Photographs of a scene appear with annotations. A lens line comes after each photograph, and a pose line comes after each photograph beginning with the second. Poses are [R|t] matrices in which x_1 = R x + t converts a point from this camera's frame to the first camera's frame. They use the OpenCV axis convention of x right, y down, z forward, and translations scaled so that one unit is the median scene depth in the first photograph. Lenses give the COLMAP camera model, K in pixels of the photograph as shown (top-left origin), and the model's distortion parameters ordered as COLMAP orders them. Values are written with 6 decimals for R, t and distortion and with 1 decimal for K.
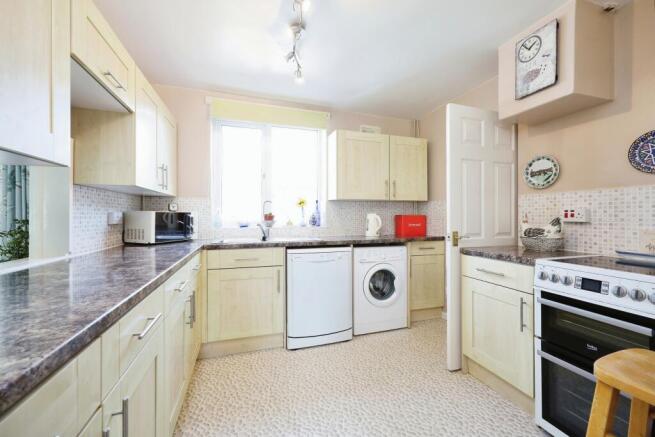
lens RADIAL K [[263.7, 0, 327.5], [0, 263.7, 218.5], [0, 0, 1]] dist [-0.000140, 0.000009]
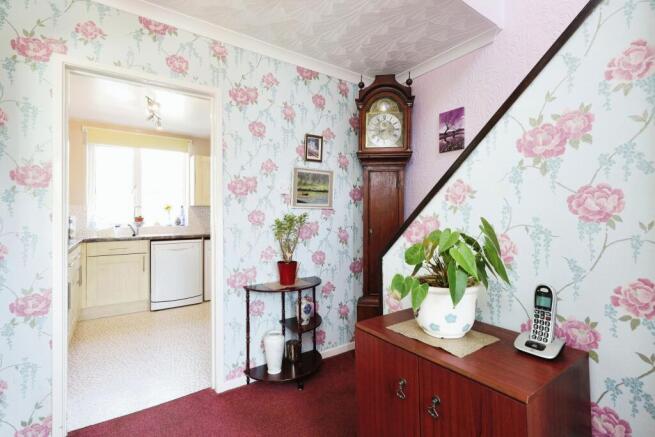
lens RADIAL K [[307.6, 0, 327.5], [0, 307.6, 214.6], [0, 0, 1]] dist [0.000376, -0.000063]
pose [[0.958442, -0.004972, 0.285245, 0.279909], [0.009484, 0.999851, -0.014439, 0.002996], [-0.285131, 0.016544, 0.958346, -0.849349]]
